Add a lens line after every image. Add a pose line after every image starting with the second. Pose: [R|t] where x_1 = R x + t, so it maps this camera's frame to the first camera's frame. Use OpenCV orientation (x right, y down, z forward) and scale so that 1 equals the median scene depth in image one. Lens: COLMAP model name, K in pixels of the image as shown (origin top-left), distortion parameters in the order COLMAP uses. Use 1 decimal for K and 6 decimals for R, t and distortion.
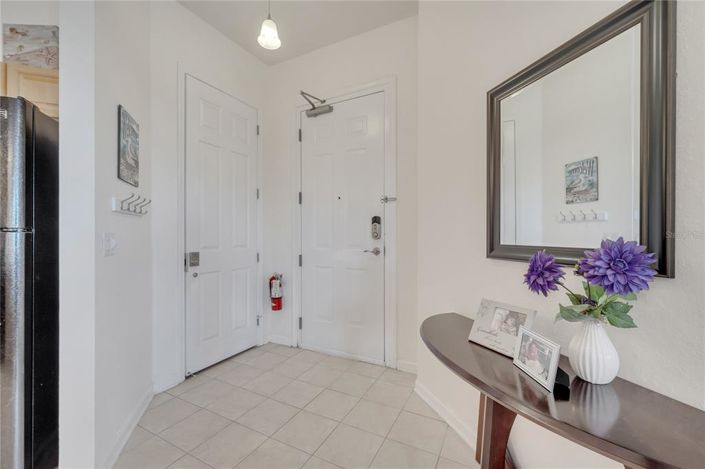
lens RADIAL K [[288.5, 0, 352.5], [0, 288.5, 234.5], [0, 0, 1]] dist [0.000818, 0.000037]
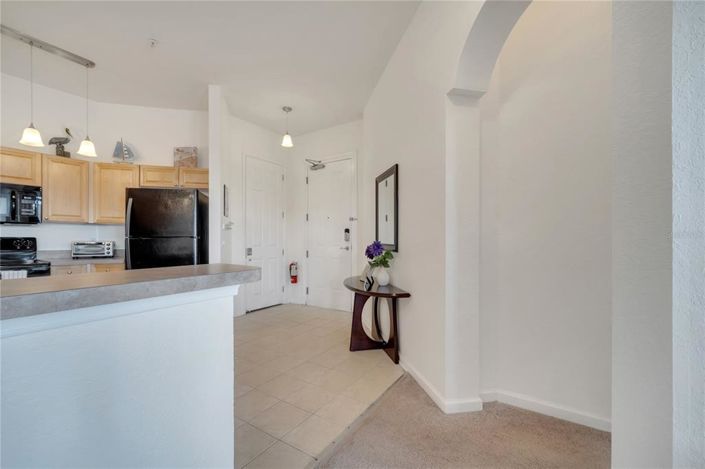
lens RADIAL K [[287.3, 0, 352.6], [0, 287.3, 238.1], [0, 0, 1]] dist [-0.001067, -0.000056]
pose [[0.995490, -0.000103, -0.094864, 0.284692], [0.000118, 1.000000, 0.000153, -0.004153], [0.094864, -0.000164, 0.995490, -0.767126]]
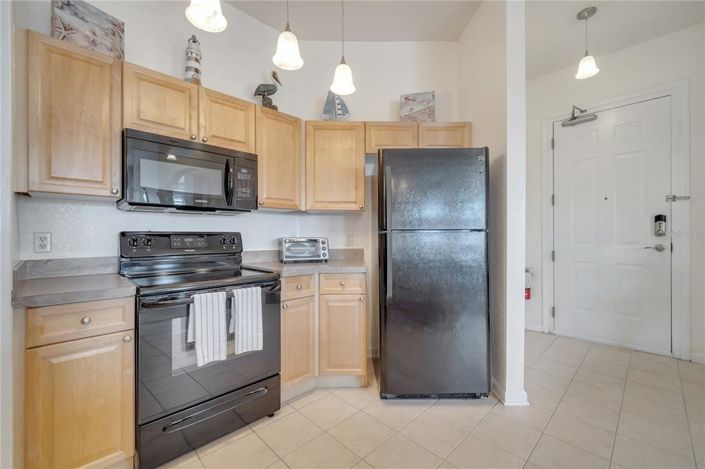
lens RADIAL K [[297.5, 0, 362.5], [0, 297.5, 235.0], [0, 0, 1]] dist [0.009489, -0.000127]
pose [[0.953638, -0.004470, -0.300923, -0.625101], [0.005909, 0.999975, 0.003874, 0.000119], [0.300899, -0.005473, 0.953640, -0.378164]]
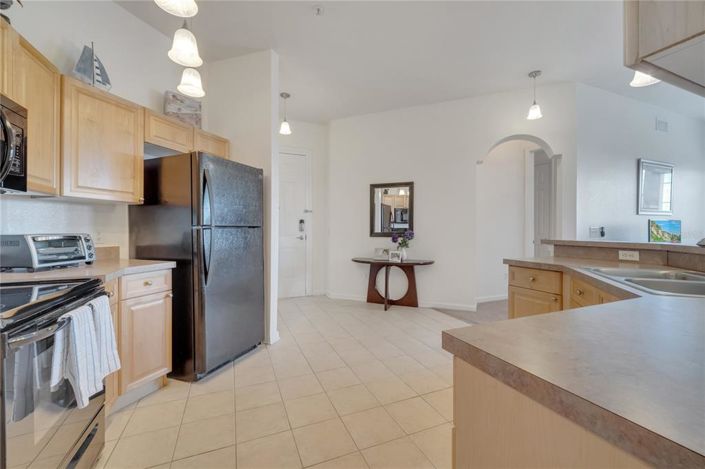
lens RADIAL K [[287.7, 0, 352.6], [0, 287.7, 232.0], [0, 0, 1]] dist [0.000339, -0.000030]
pose [[0.633129, -0.006869, 0.774015, -1.188951], [-0.002922, 0.999932, 0.011264, -0.002540], [-0.774040, -0.009393, 0.633066, -0.481737]]
